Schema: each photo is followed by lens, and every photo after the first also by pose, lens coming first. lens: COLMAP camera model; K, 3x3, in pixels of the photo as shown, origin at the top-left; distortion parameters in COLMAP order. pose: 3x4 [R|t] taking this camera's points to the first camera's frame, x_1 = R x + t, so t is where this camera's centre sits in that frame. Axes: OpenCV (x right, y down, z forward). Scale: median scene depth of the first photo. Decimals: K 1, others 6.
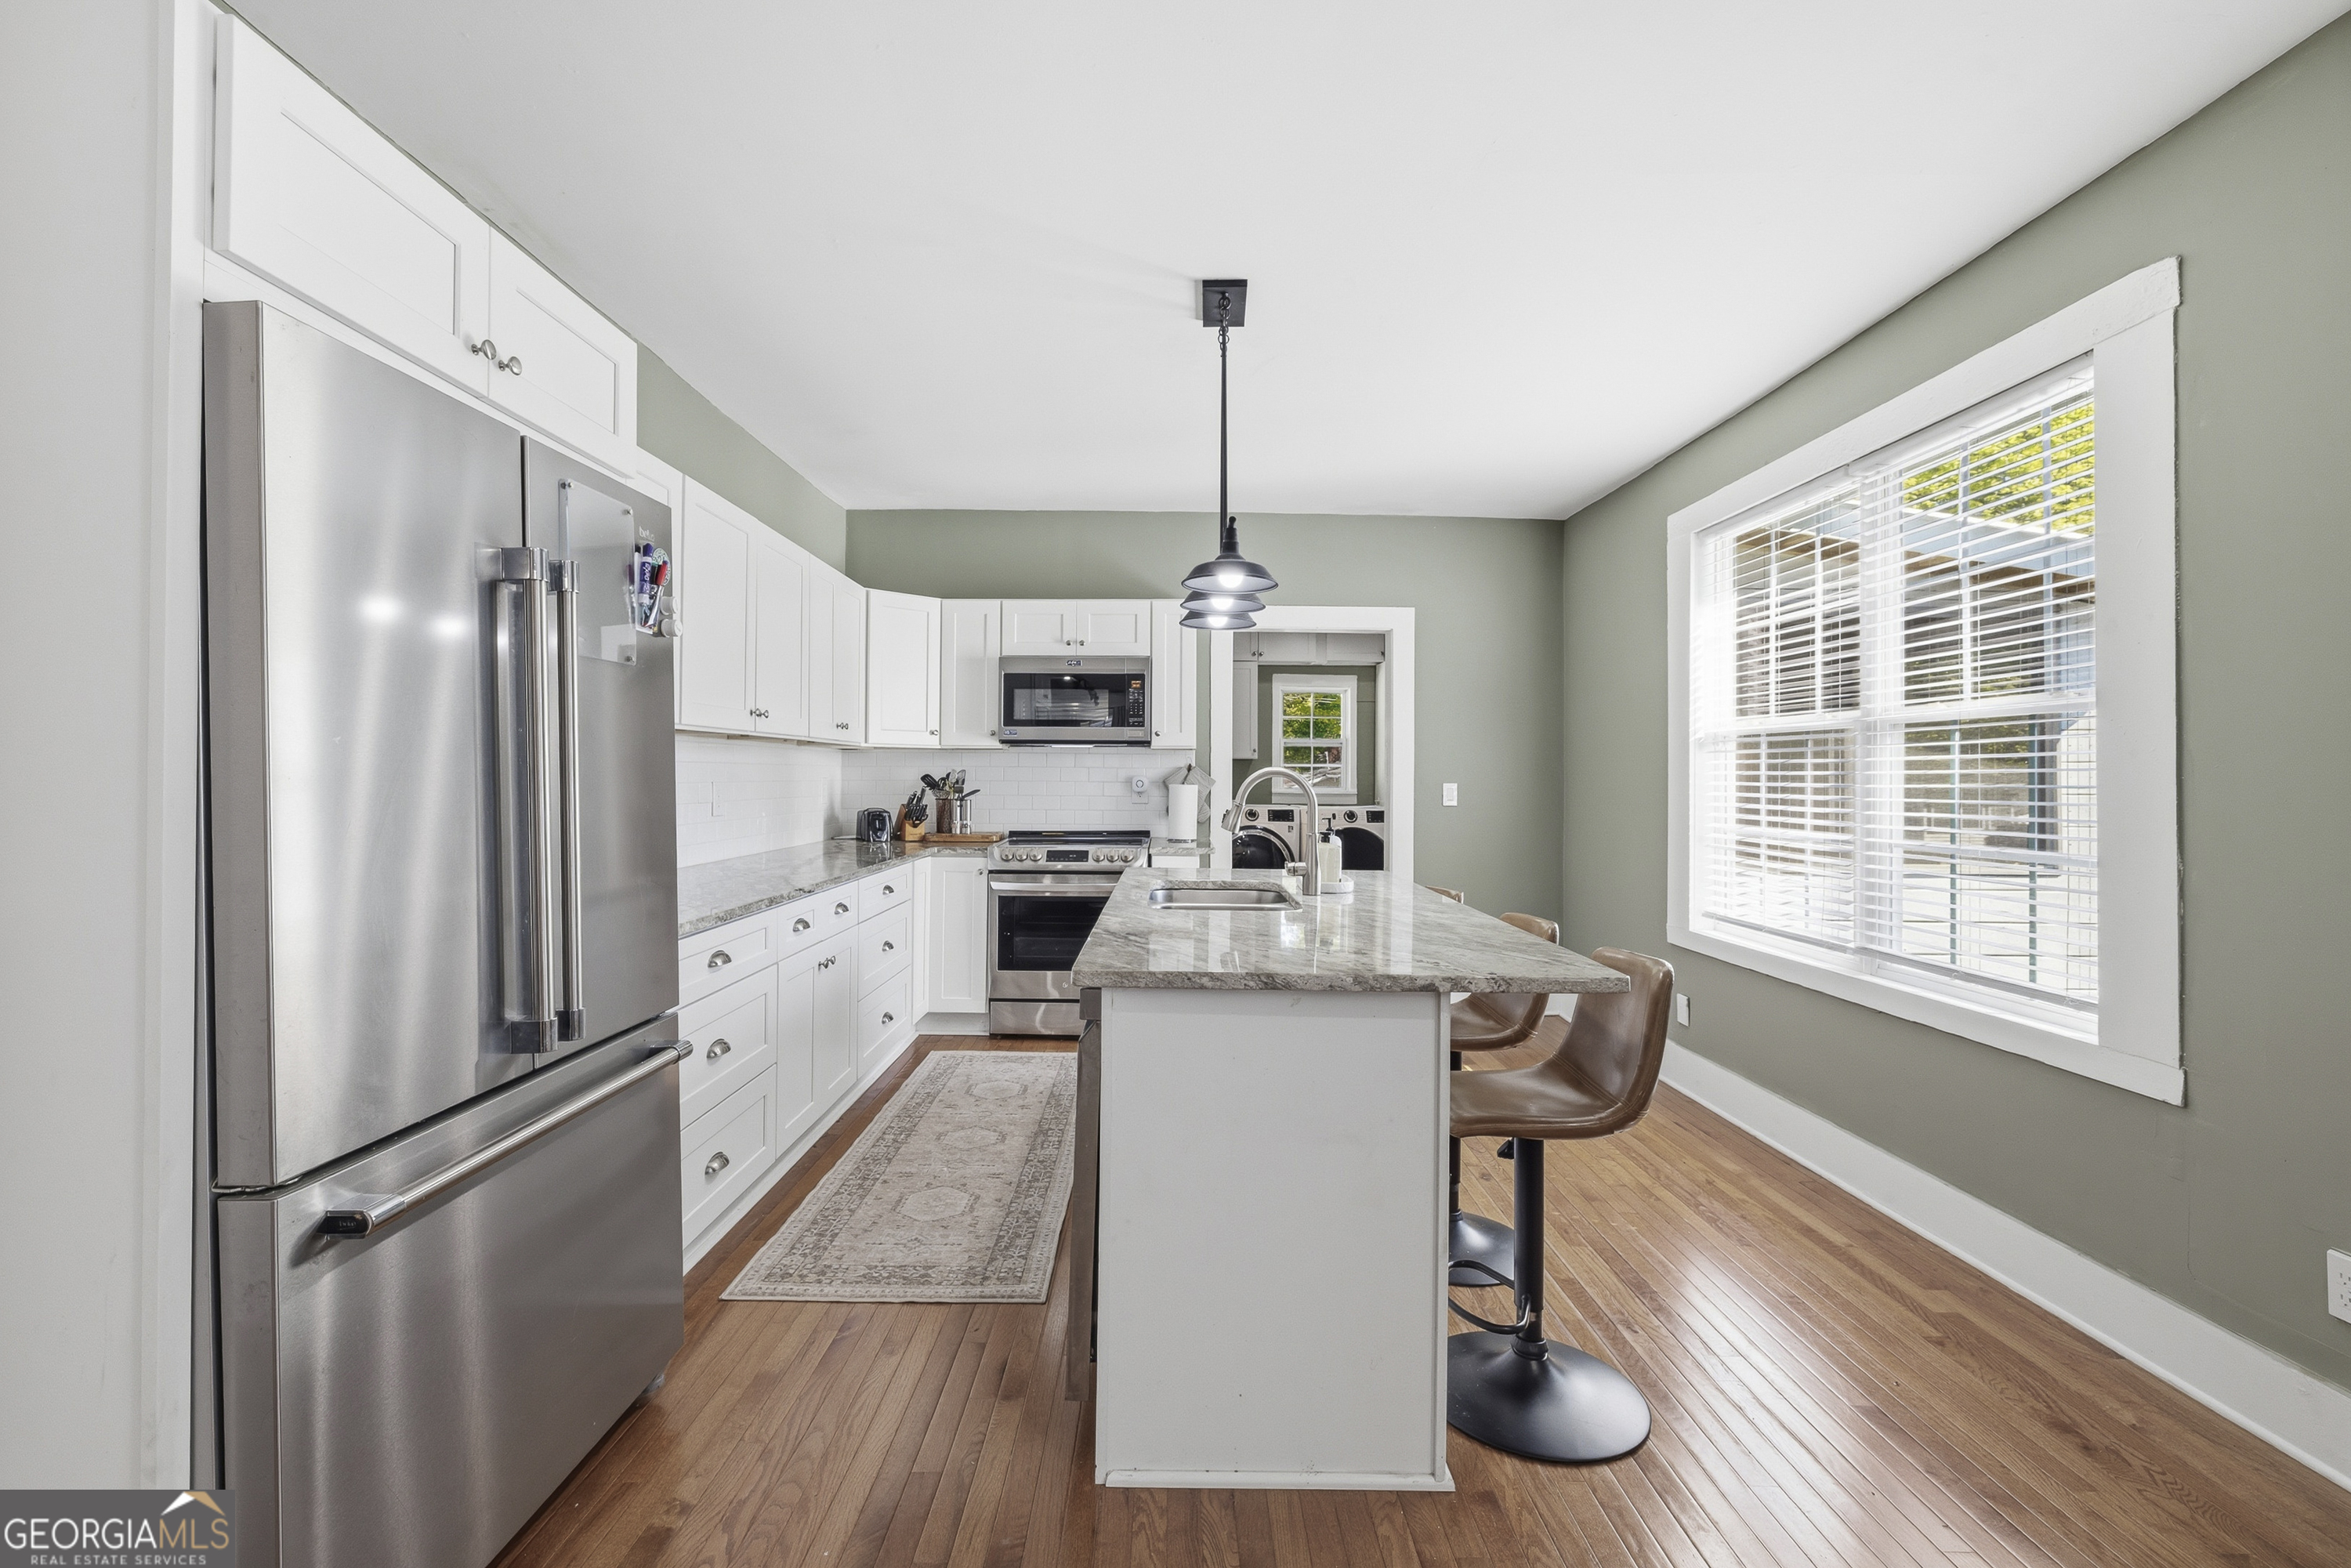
lens RADIAL K [[999.1, 0, 1165.3], [0, 999.1, 774.0], [0, 0, 1]] dist [-0.000513, -0.000021]
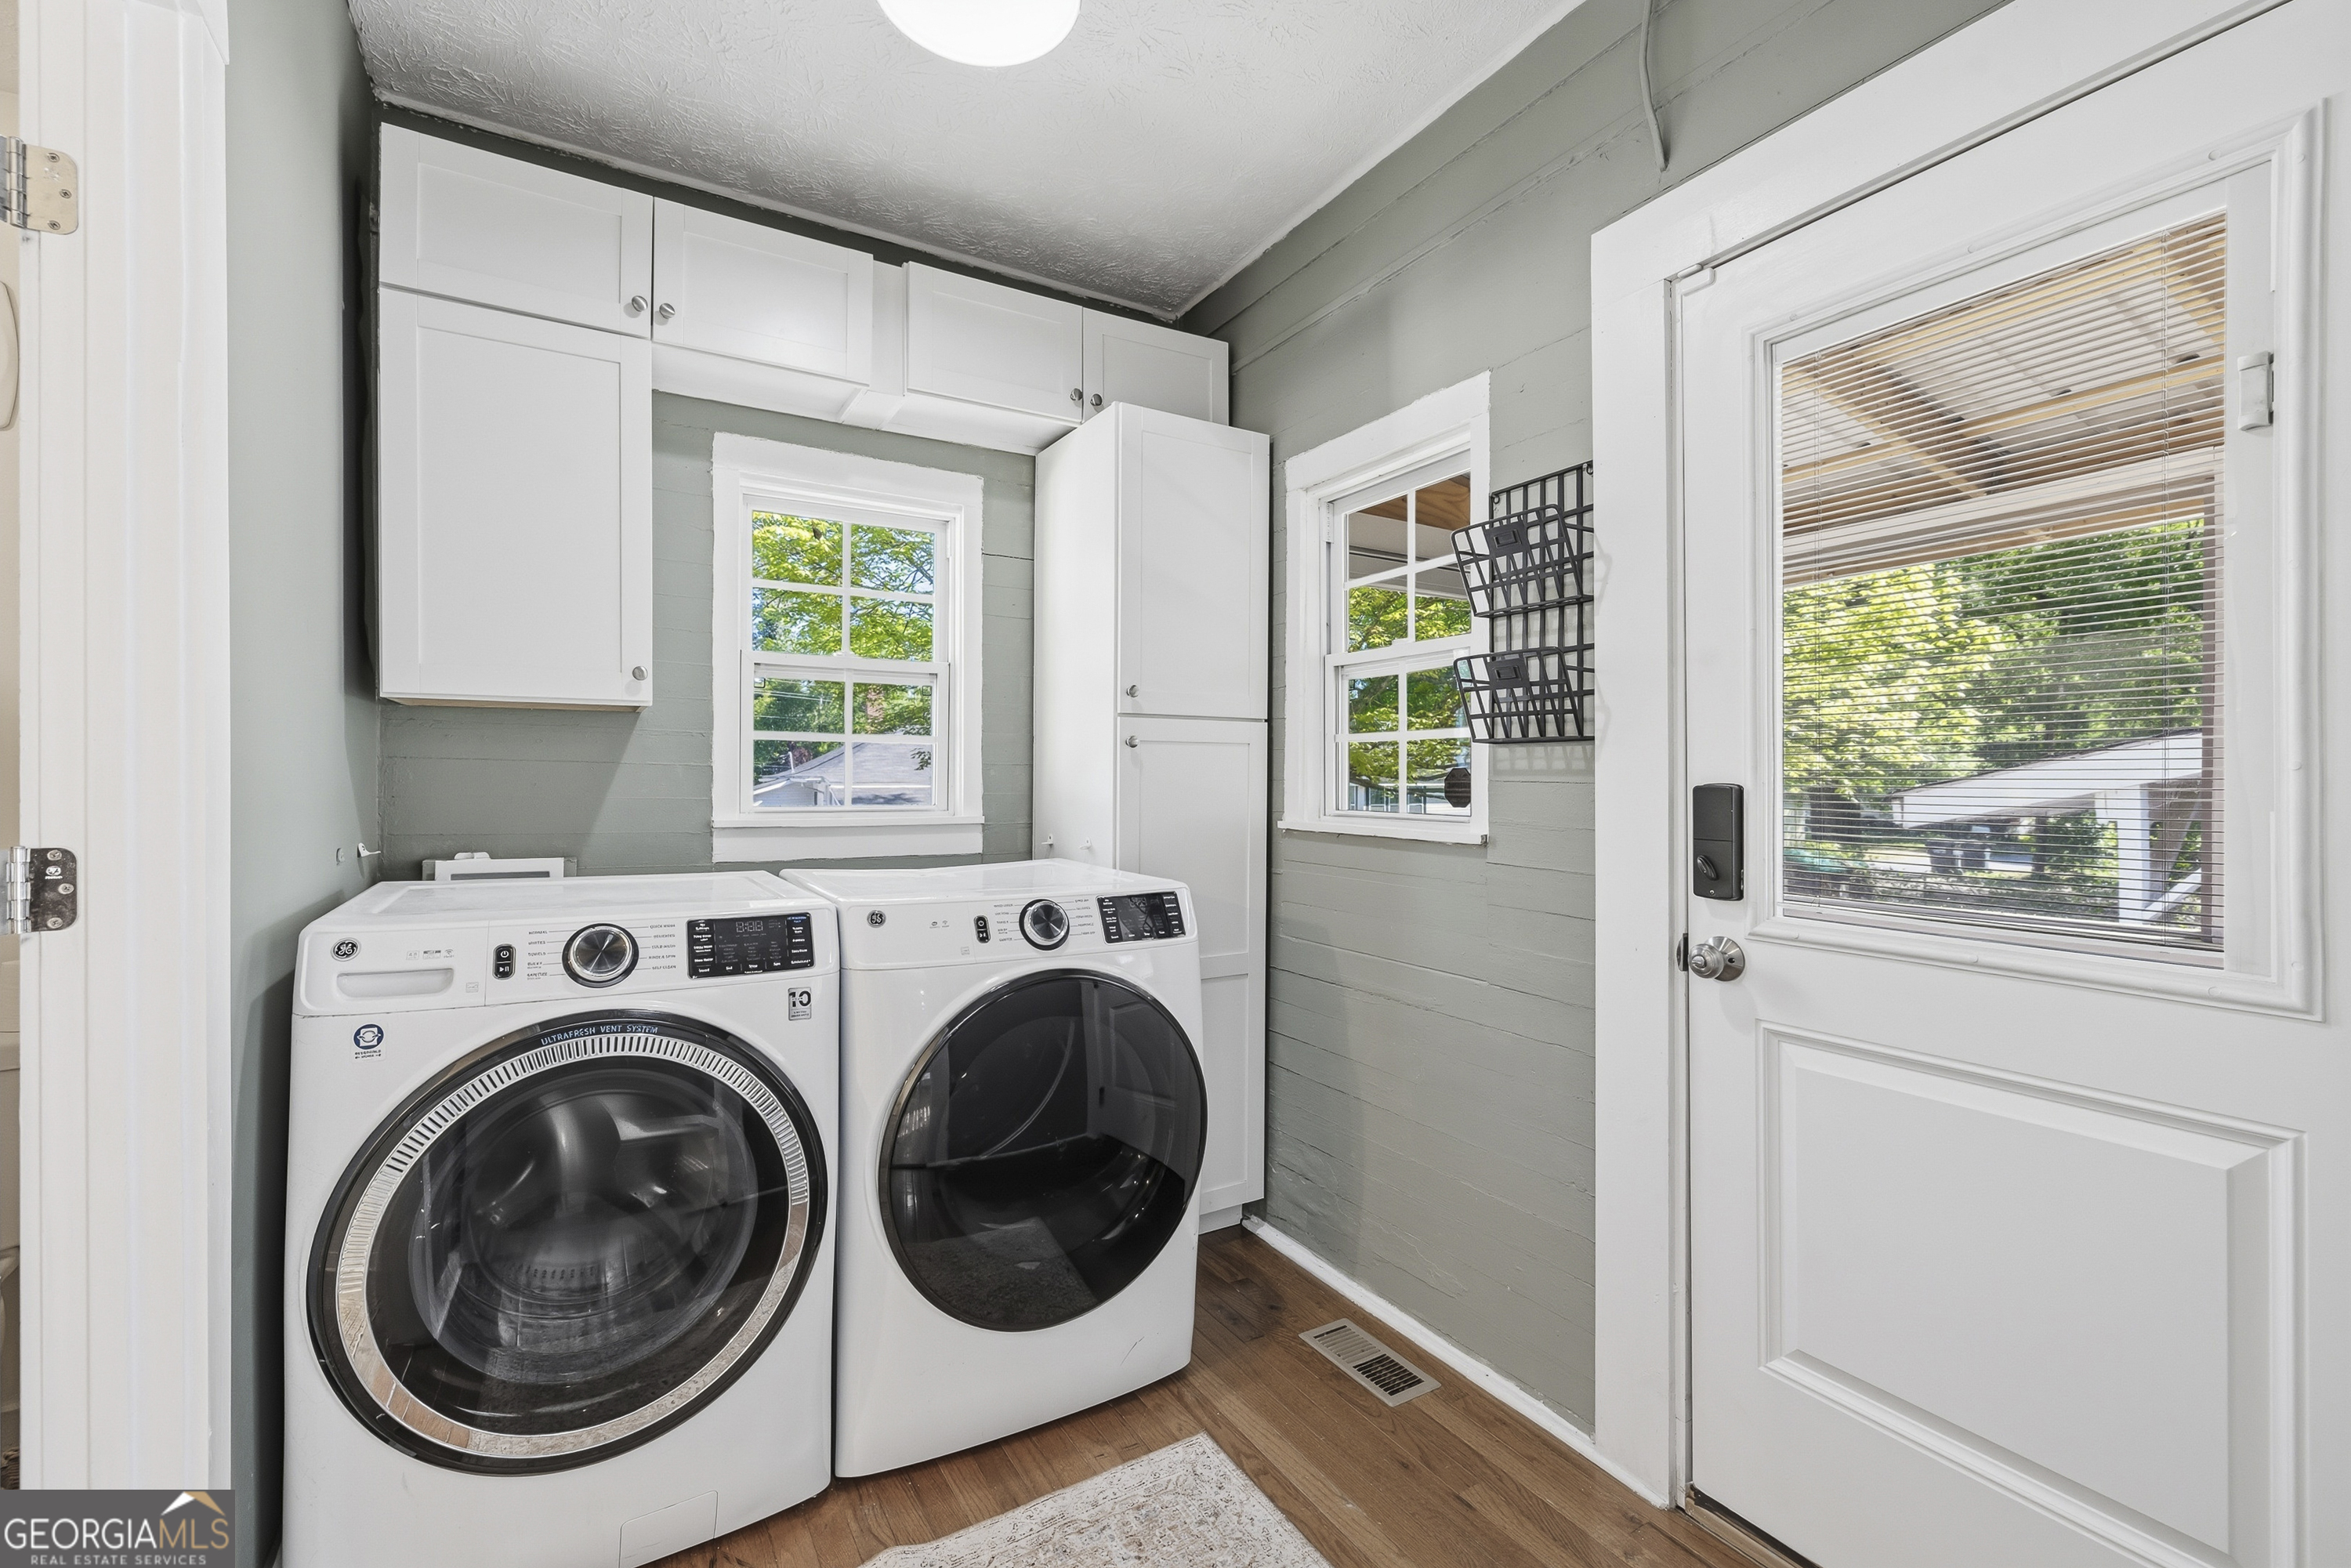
lens RADIAL K [[982.2, 0, 1148.0], [0, 982.2, 783.8], [0, 0, 1]] dist [-0.001479, 0.000057]
pose [[0.870234, -0.000376, 0.492638, 0.121865], [-0.001589, 0.999992, 0.003569, 0.007041], [-0.492636, -0.003888, 0.870227, 1.103159]]
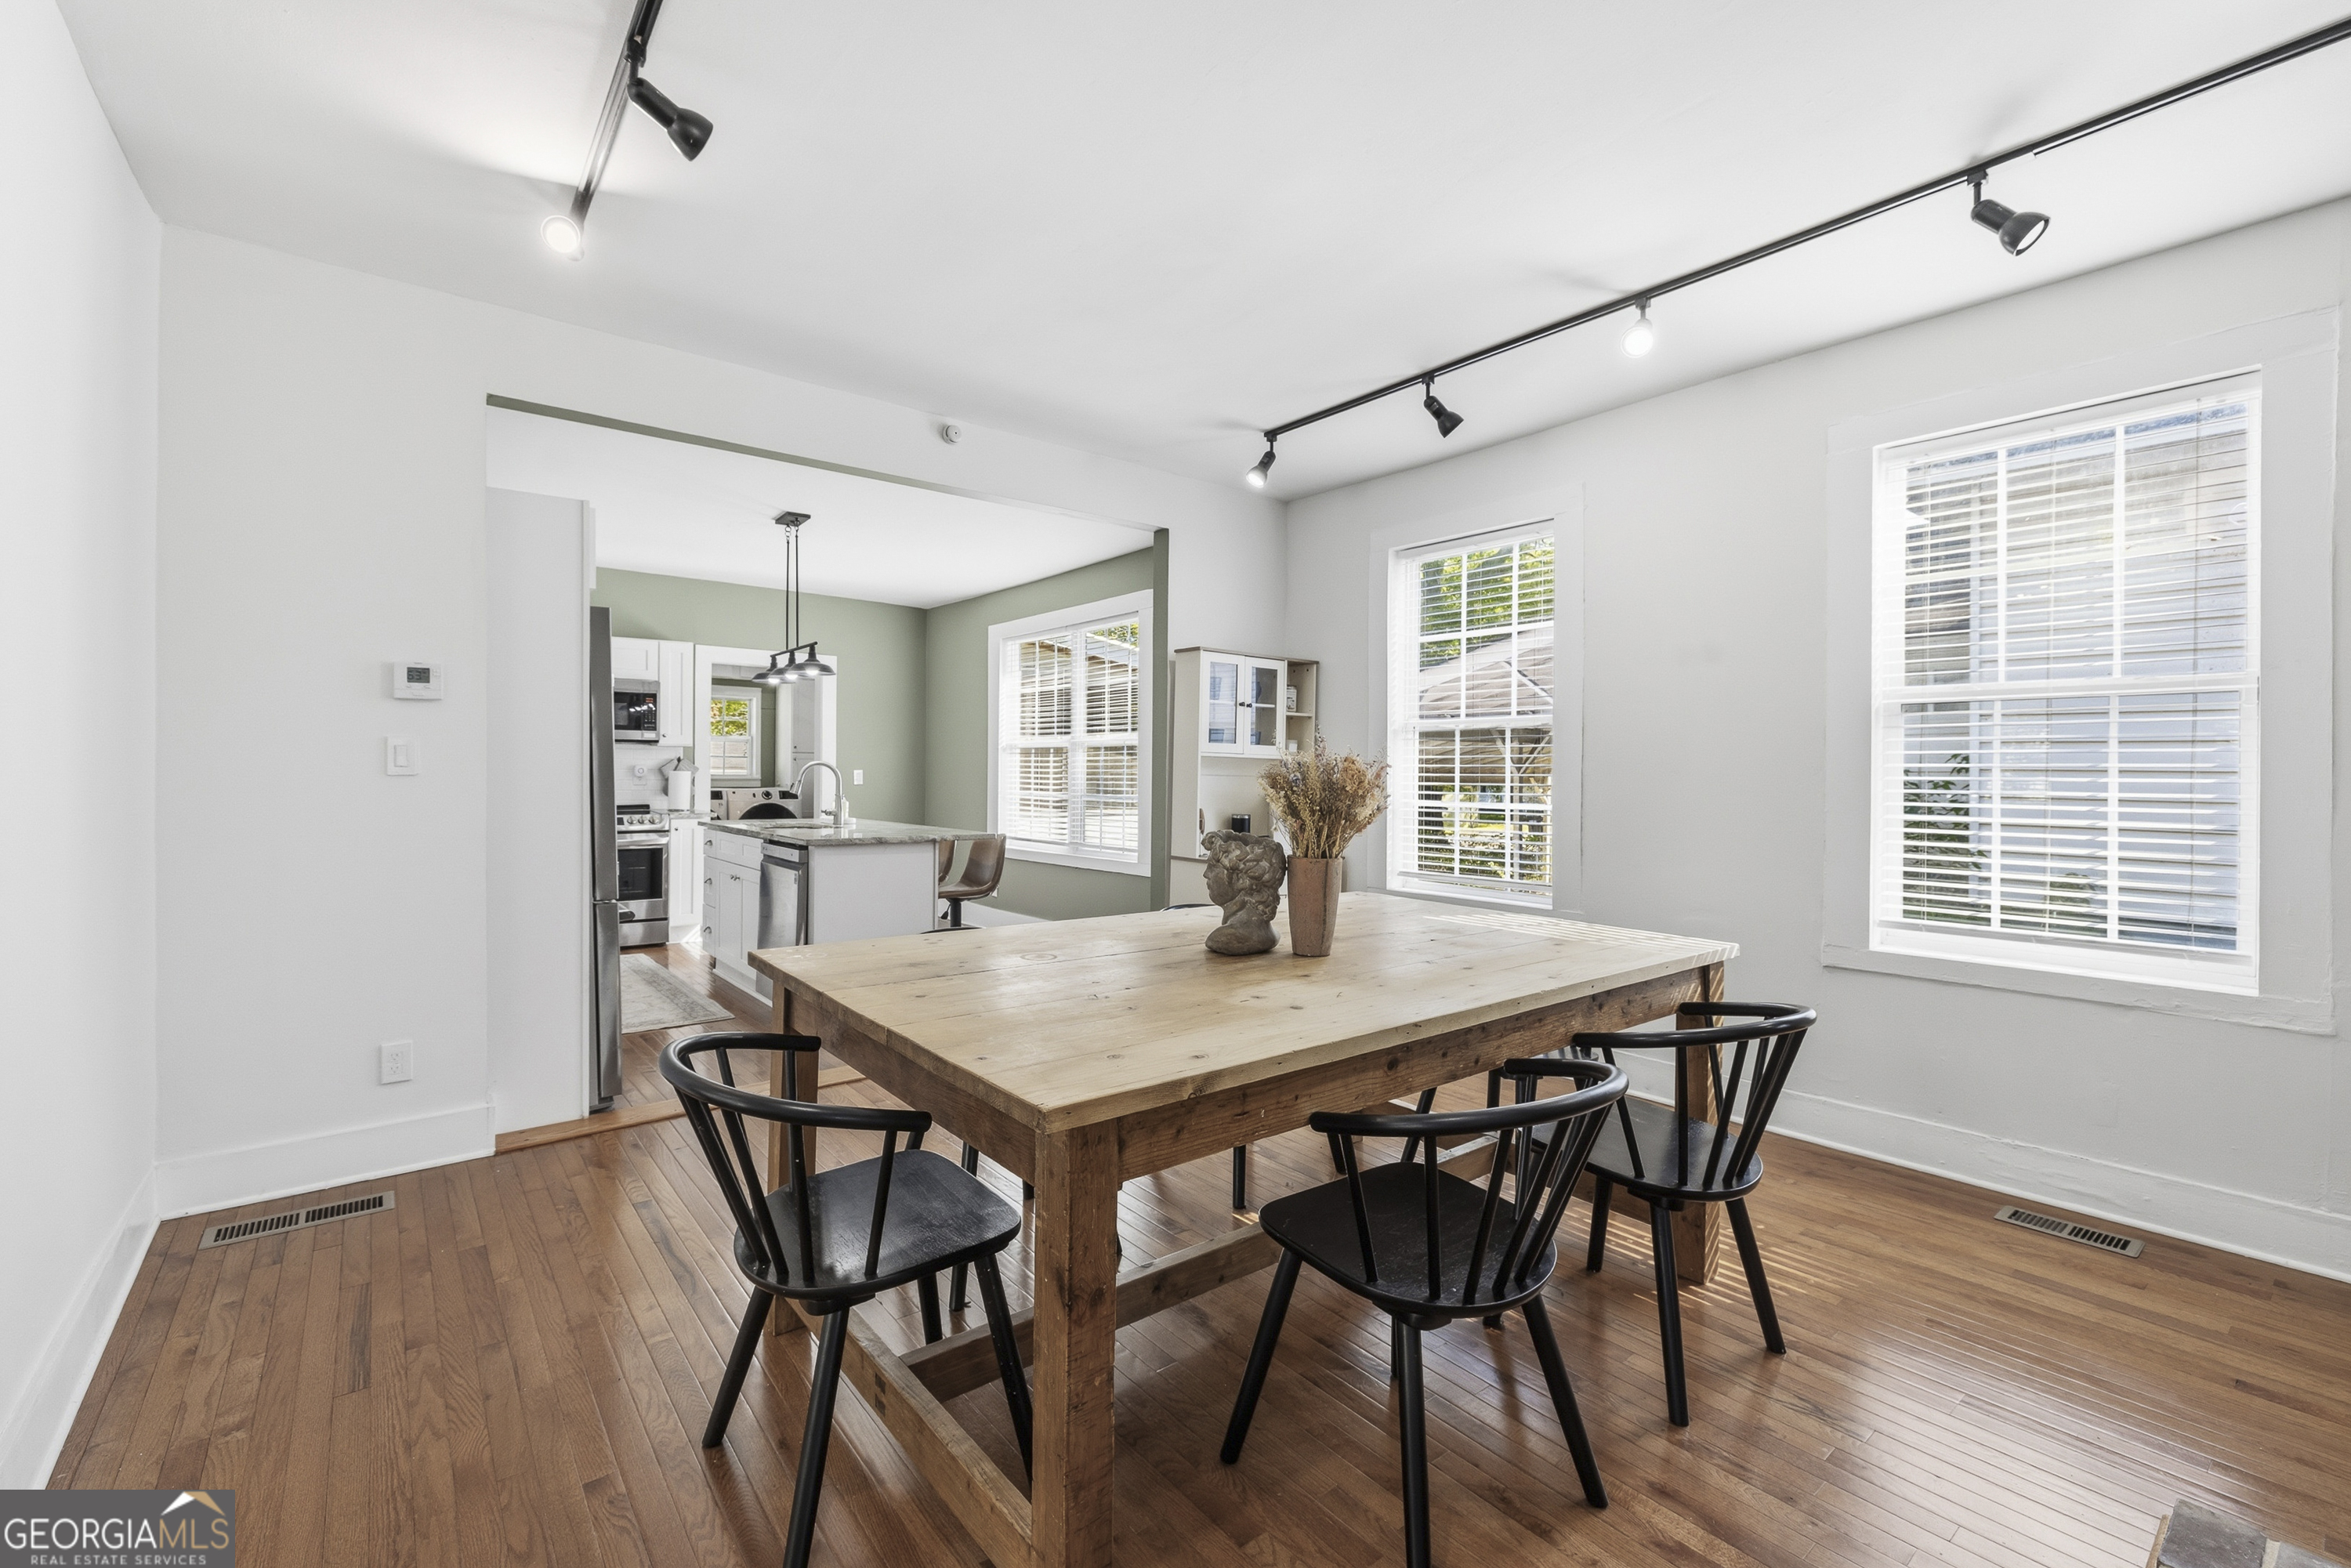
lens RADIAL K [[999.1, 0, 1165.3], [0, 999.1, 774.0], [0, 0, 1]] dist [-0.000513, -0.000021]
pose [[0.780970, -0.002707, 0.624563, -0.345339], [-0.004070, 0.999947, 0.009423, -0.001734], [-0.624556, -0.009901, 0.780918, -0.568395]]
